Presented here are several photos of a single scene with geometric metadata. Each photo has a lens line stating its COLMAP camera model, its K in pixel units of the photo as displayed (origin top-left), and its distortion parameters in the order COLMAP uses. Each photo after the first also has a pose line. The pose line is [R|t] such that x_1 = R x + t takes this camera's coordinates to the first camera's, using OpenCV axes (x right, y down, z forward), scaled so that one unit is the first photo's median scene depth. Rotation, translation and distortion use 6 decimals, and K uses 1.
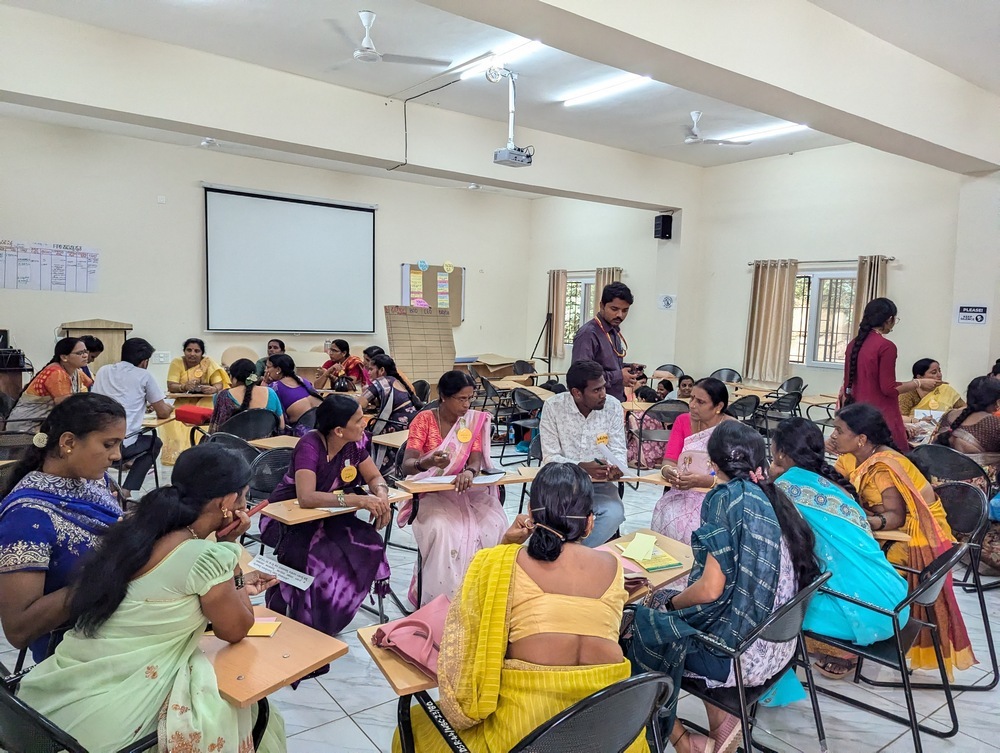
lens RADIAL K [[692.6, 0, 501.5], [0, 692.6, 391.2], [0, 0, 1]] dist [0.076155, -0.068735]
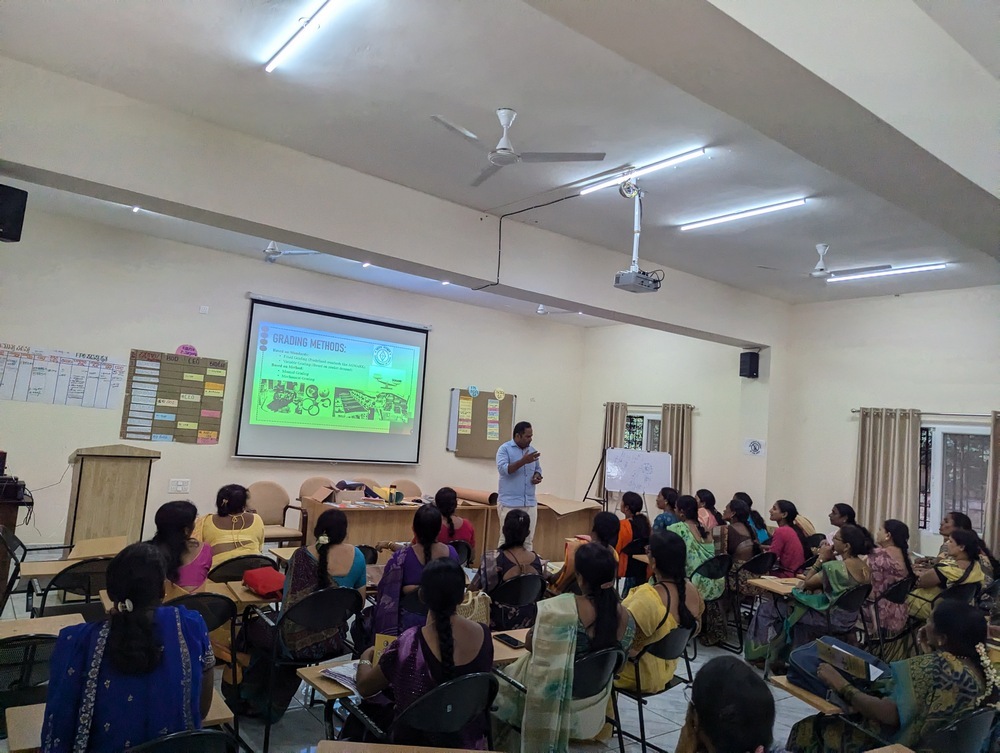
lens RADIAL K [[692.6, 0, 501.5], [0, 692.6, 391.2], [0, 0, 1]] dist [0.076155, -0.068735]
pose [[0.998743, 0.049363, 0.008673, -0.105195], [-0.047163, 0.984208, -0.170617, -0.034209], [-0.016958, 0.169994, 0.985299, 0.127455]]
